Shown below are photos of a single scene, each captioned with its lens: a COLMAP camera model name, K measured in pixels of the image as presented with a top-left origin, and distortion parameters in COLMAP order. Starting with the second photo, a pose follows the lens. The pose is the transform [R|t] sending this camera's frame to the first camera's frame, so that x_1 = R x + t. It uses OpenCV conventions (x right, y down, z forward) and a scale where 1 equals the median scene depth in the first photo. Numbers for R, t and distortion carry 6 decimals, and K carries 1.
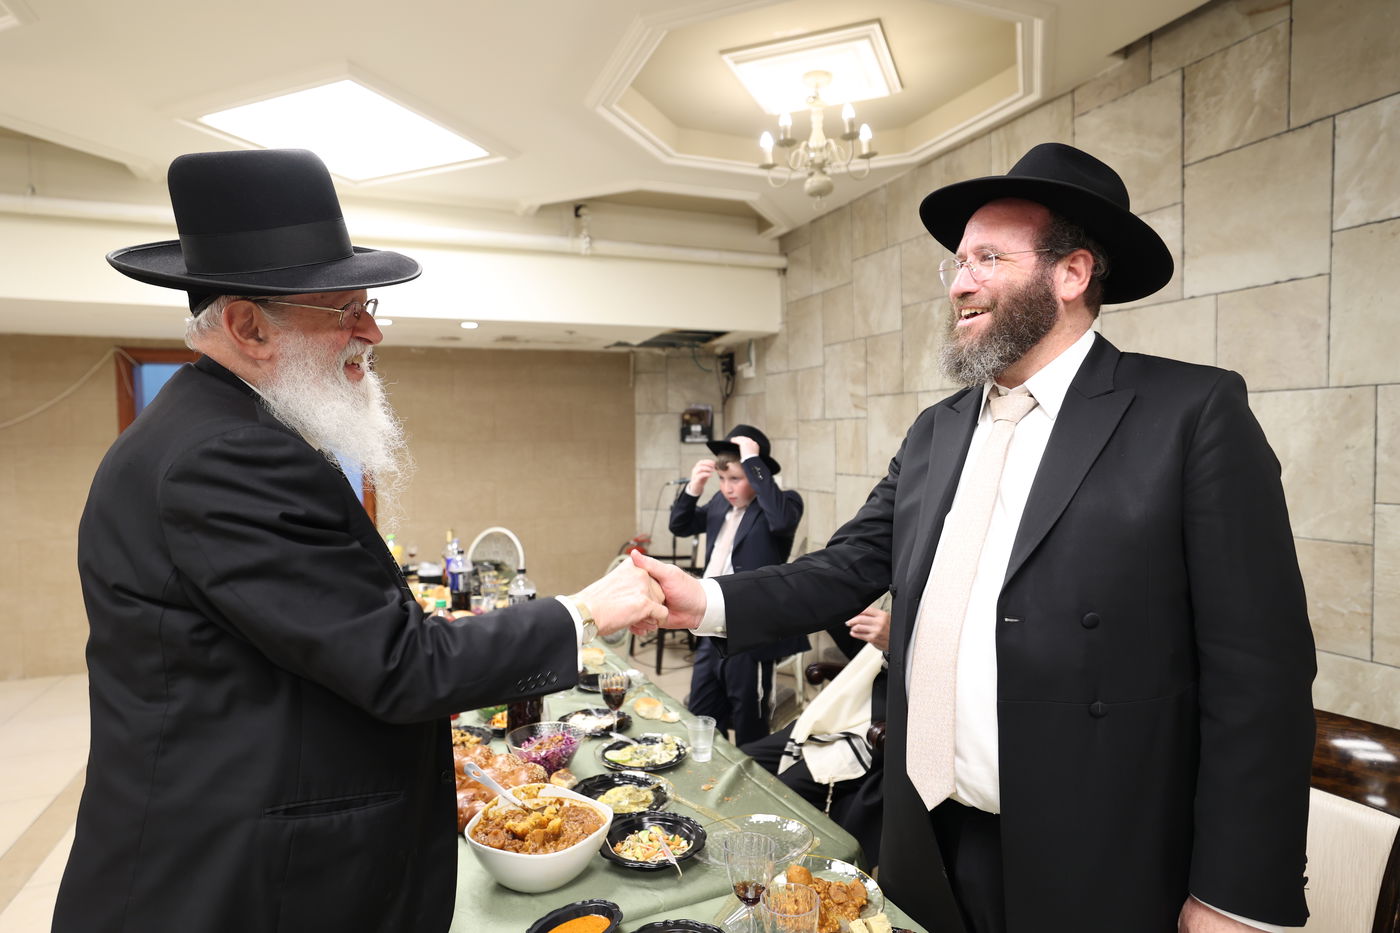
lens RADIAL K [[805.8, 0, 694.0], [0, 805.8, 467.5], [0, 0, 1]] dist [-0.000029, 0.000814]
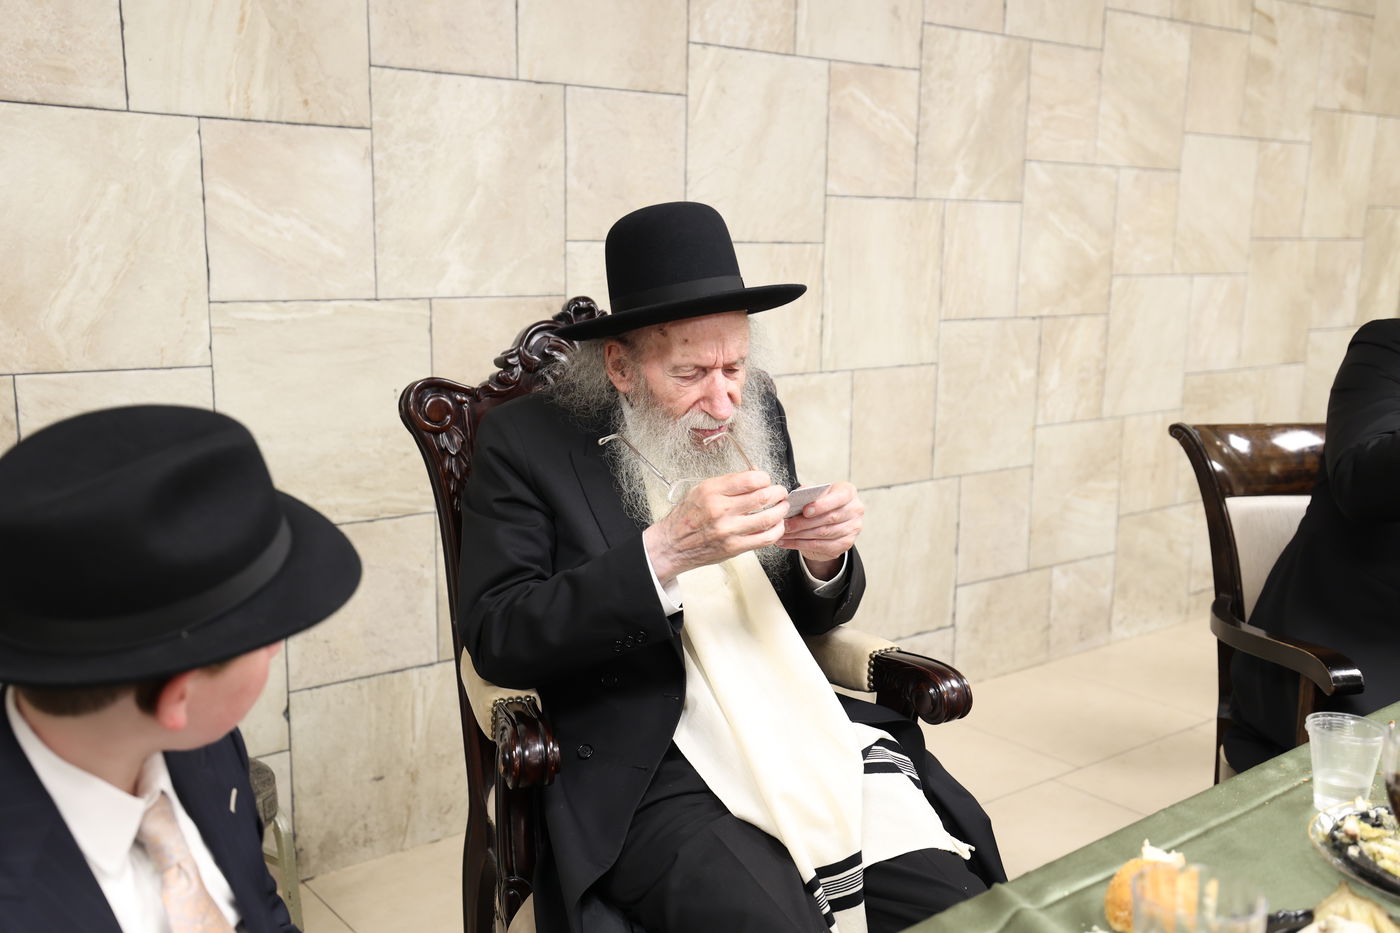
lens RADIAL K [[1345.7, 0, 695.5], [0, 1345.7, 463.9], [0, 0, 1]] dist [0.049213, 0.000000]
pose [[-0.274659, -0.163370, 0.947561, -0.255717], [0.014892, 0.984620, 0.174076, 0.016892], [-0.961426, 0.061923, -0.268002, 0.678843]]
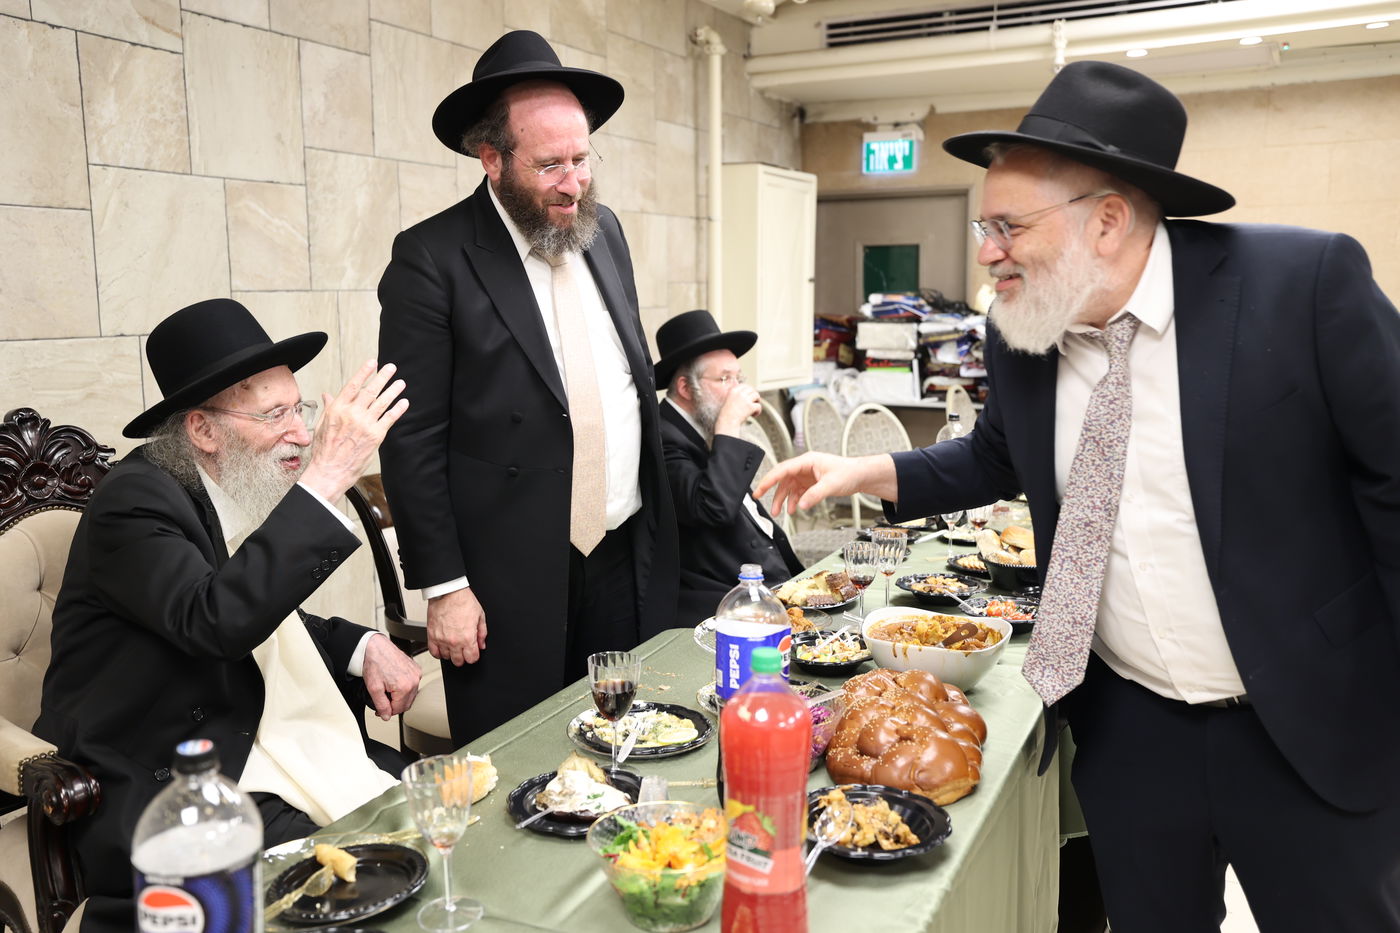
lens RADIAL K [[1229.3, 0, 694.6], [0, 1229.3, 456.0], [0, 0, 1]] dist [0.034698, 0.031699]
pose [[-0.659441, -0.098621, 0.745259, -0.364374], [0.027705, 0.987496, 0.155191, -0.011829], [-0.751246, 0.122987, -0.648463, 0.712606]]
